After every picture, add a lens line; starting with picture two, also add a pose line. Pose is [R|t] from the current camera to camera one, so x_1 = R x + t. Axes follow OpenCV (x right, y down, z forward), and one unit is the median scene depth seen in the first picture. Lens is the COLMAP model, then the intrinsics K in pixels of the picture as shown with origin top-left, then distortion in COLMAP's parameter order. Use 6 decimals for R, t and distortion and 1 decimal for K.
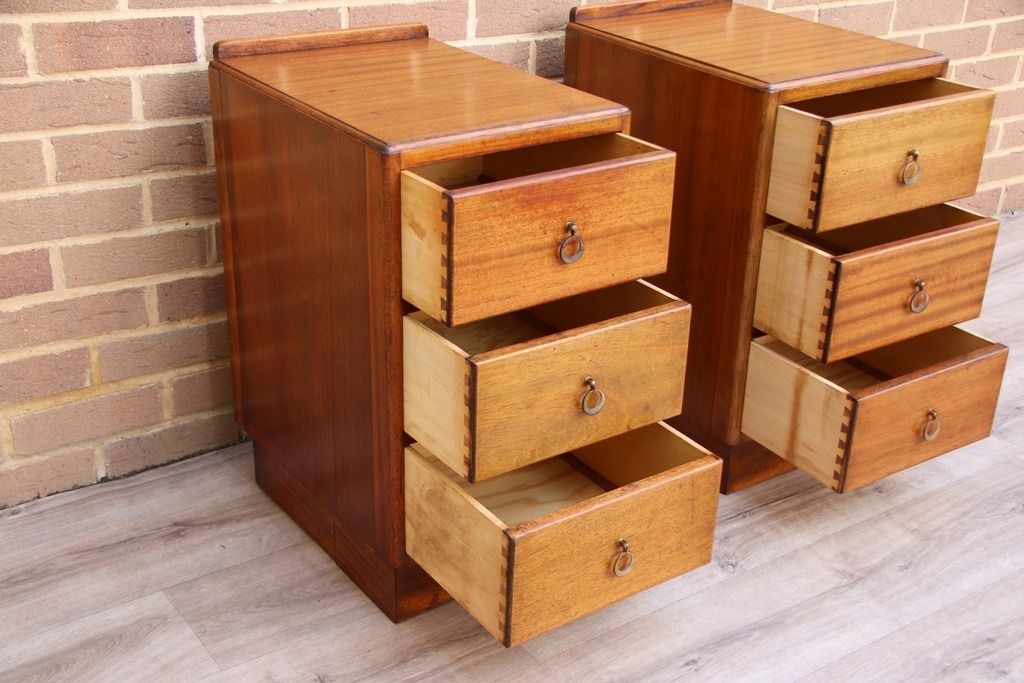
lens RADIAL K [[1279.7, 0, 513.1], [0, 1279.7, 343.8], [0, 0, 1]] dist [0.131058, 0.000000]
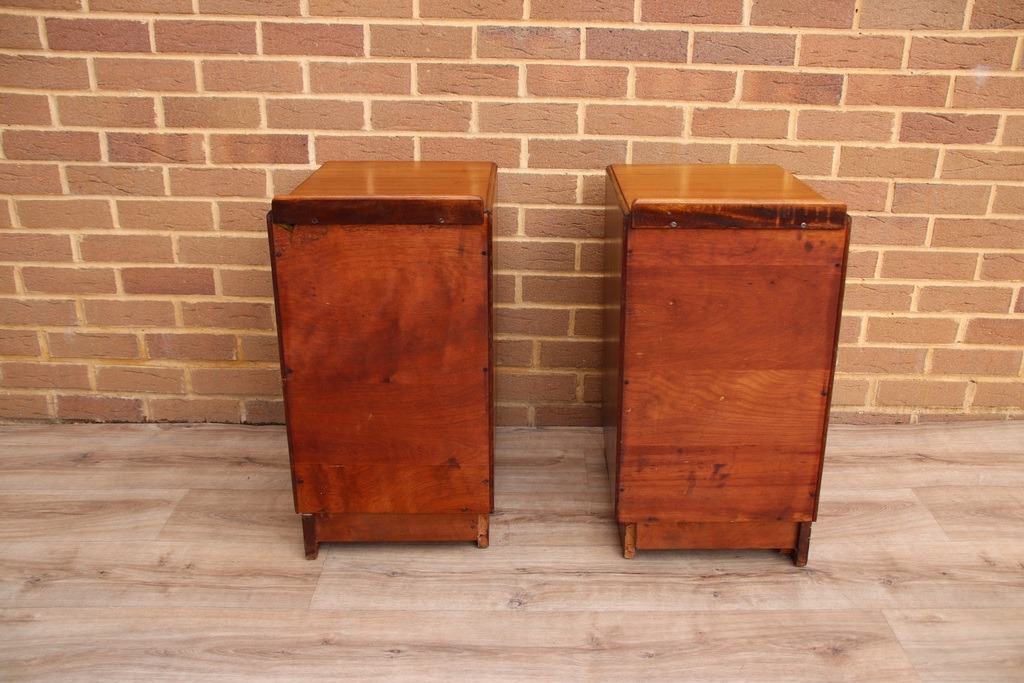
lens RADIAL K [[936.4, 0, 510.2], [0, 936.4, 339.8], [0, 0, 1]] dist [-0.137615, 0.000000]
pose [[0.824805, 0.182874, -0.535027, 0.592293], [-0.223542, 0.974627, -0.011486, -0.057897], [0.519351, 0.129075, 0.844757, 0.237377]]
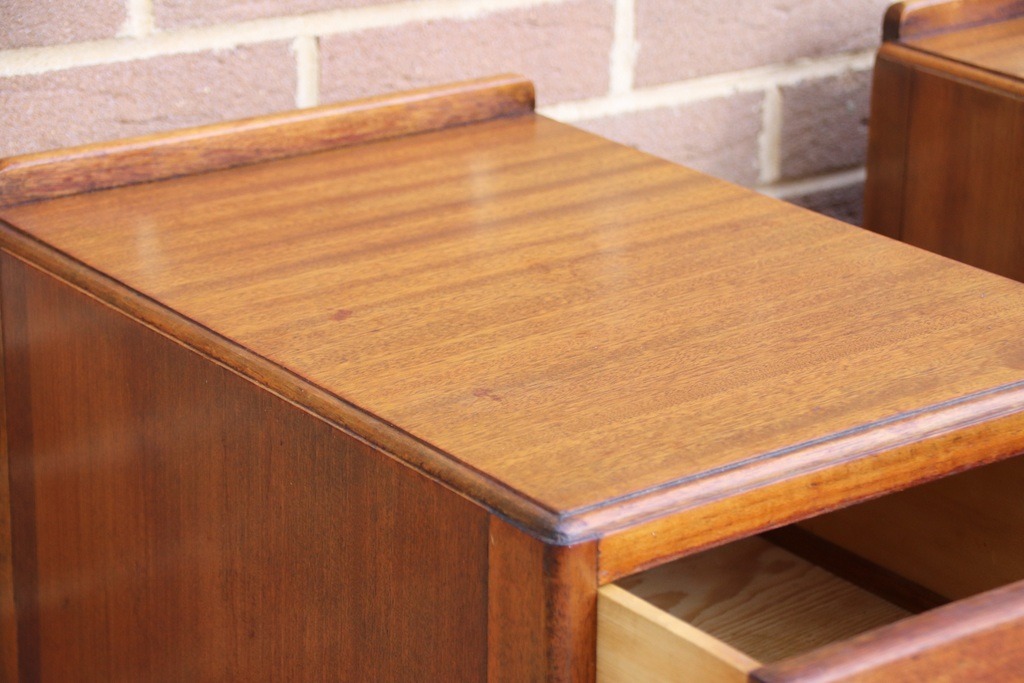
lens RADIAL K [[2906.5, 0, 515.1], [0, 2906.5, 344.4], [0, 0, 1]] dist [0.708135, 0.000000]
pose [[0.999434, -0.026003, 0.021355, -0.098931], [0.027726, 0.996014, -0.084783, -0.106587], [-0.019065, 0.085327, 0.996171, 0.173679]]
